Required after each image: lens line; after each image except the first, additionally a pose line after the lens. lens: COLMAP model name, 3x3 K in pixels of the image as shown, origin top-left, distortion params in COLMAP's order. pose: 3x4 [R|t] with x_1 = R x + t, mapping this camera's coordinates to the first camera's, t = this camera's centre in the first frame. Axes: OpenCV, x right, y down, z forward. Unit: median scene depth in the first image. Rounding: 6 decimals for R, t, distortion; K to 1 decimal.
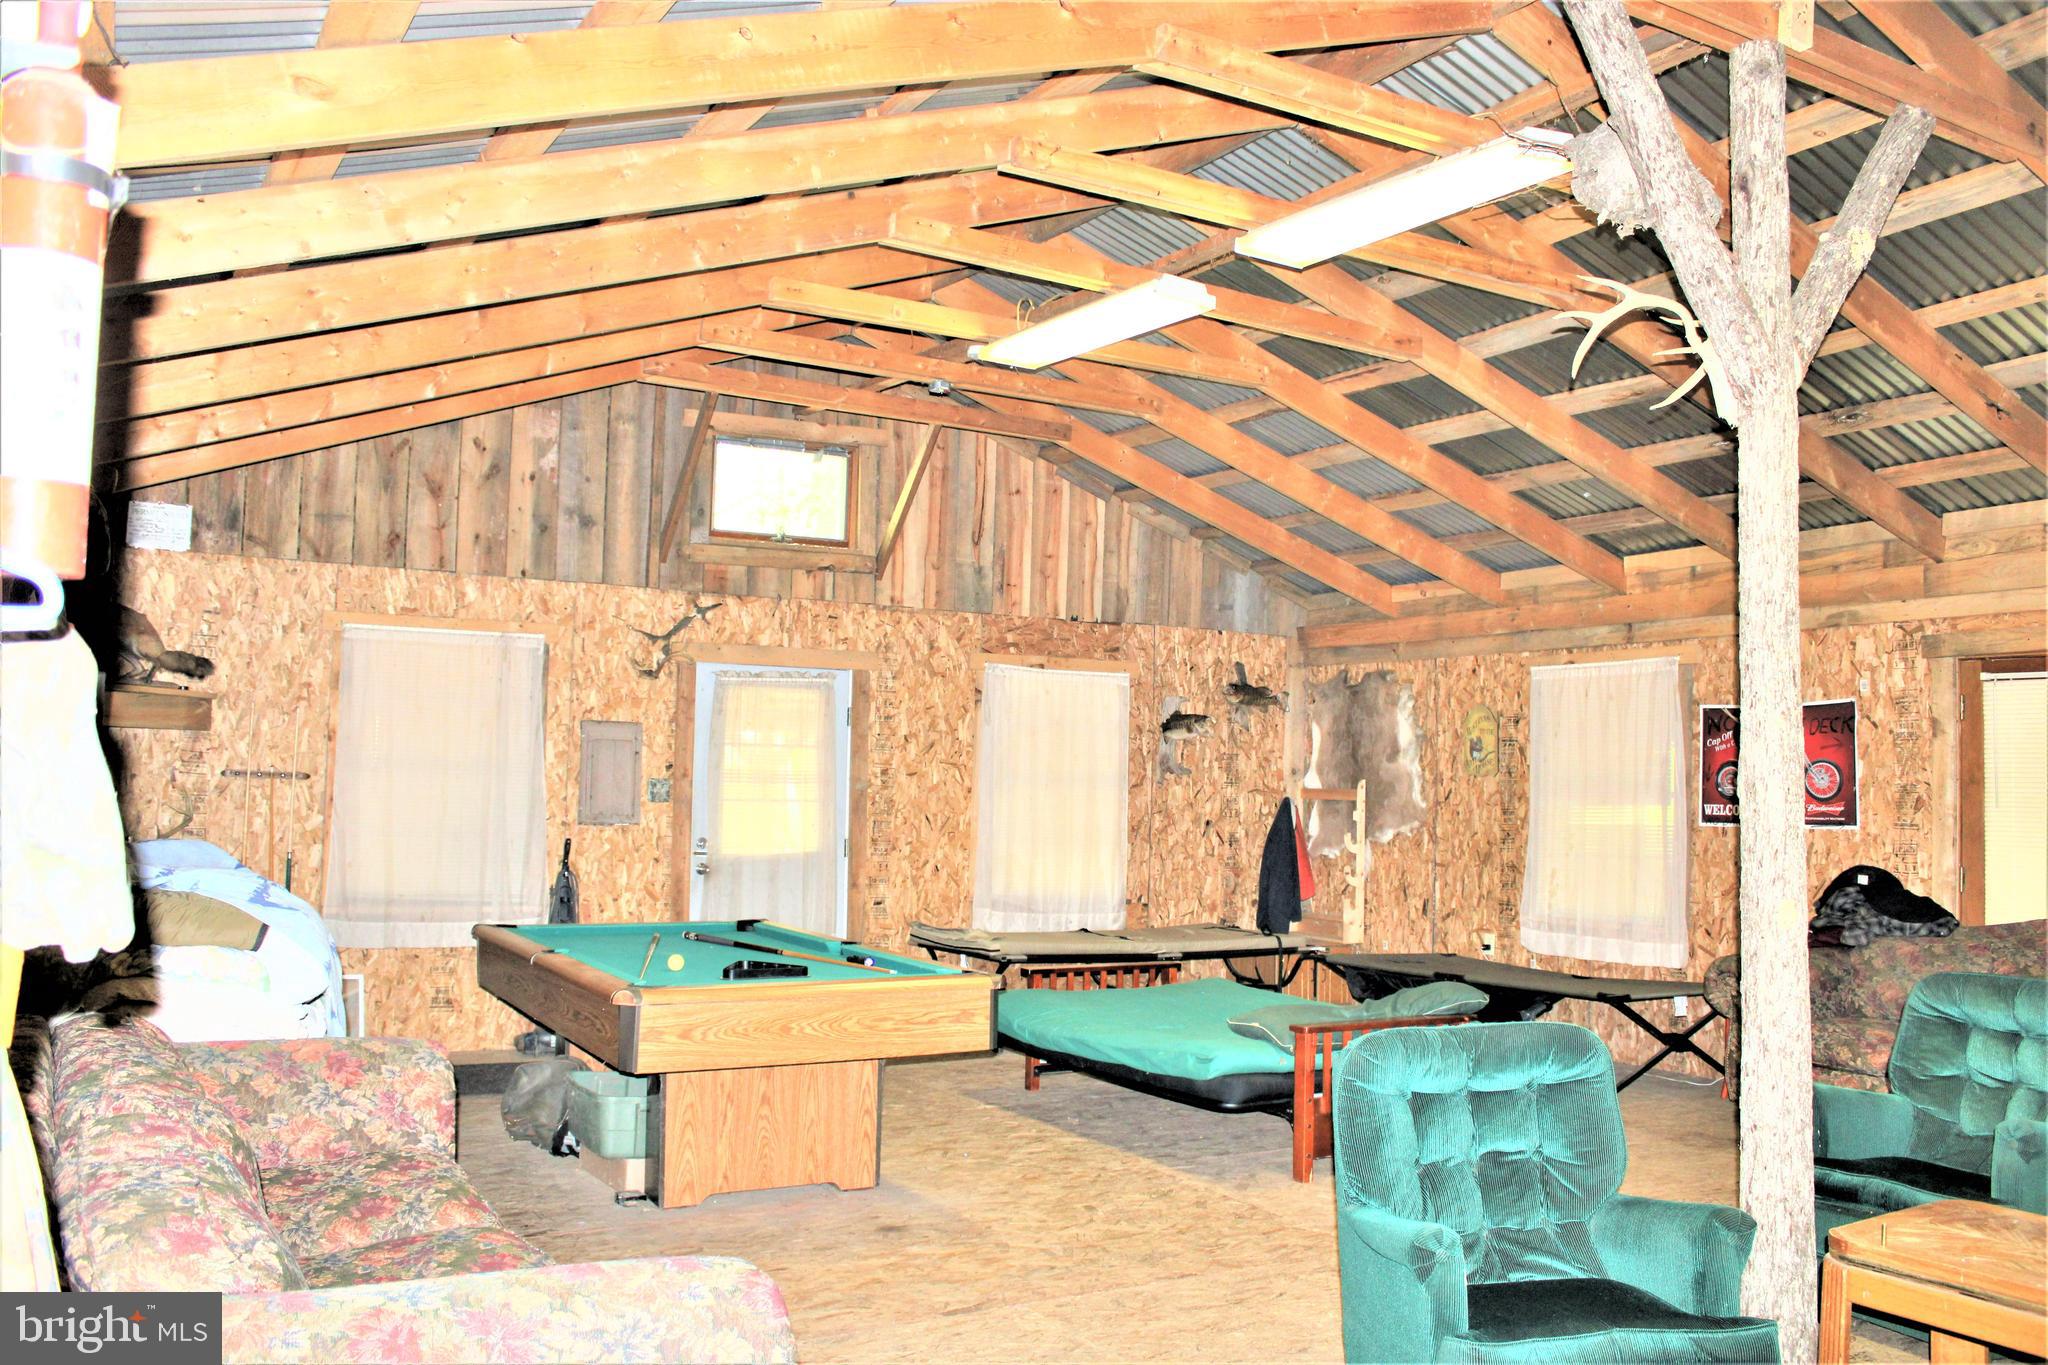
lens RADIAL K [[1694.5, 0, 1018.4], [0, 1694.5, 691.3], [0, 0, 1]] dist [-0.168304, 0.131248]
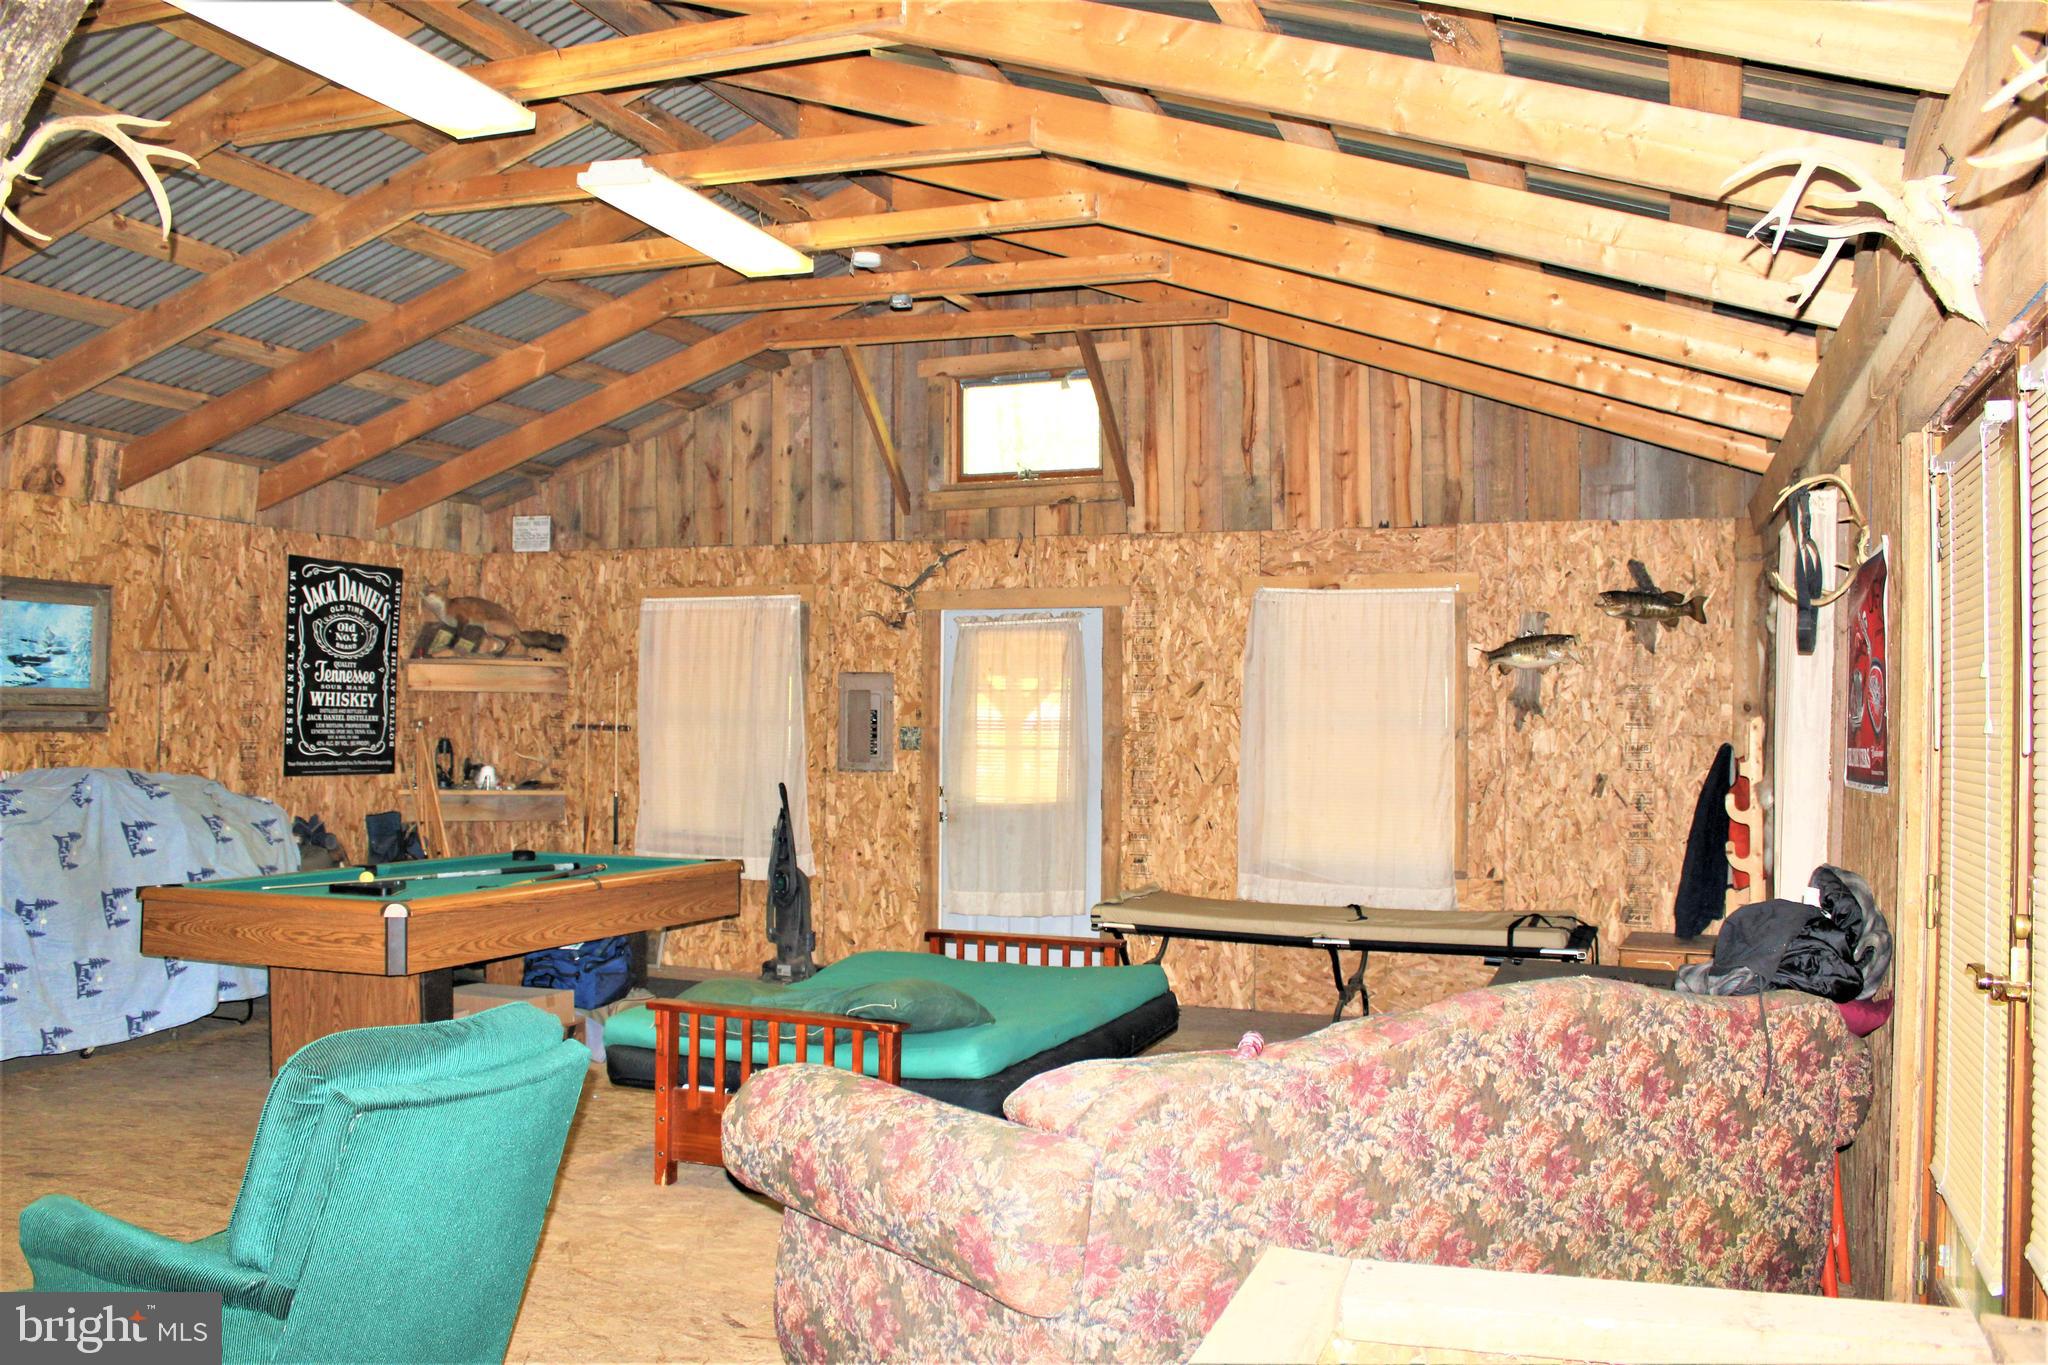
lens RADIAL K [[1694.5, 0, 1023.0], [0, 1694.5, 685.5], [0, 0, 1]] dist [-0.168304, 0.131248]
pose [[0.640014, -0.031602, -0.767713, 0.600460], [0.045001, 0.998980, -0.003606, 0.032633], [0.767044, -0.032240, 0.640784, 0.384109]]
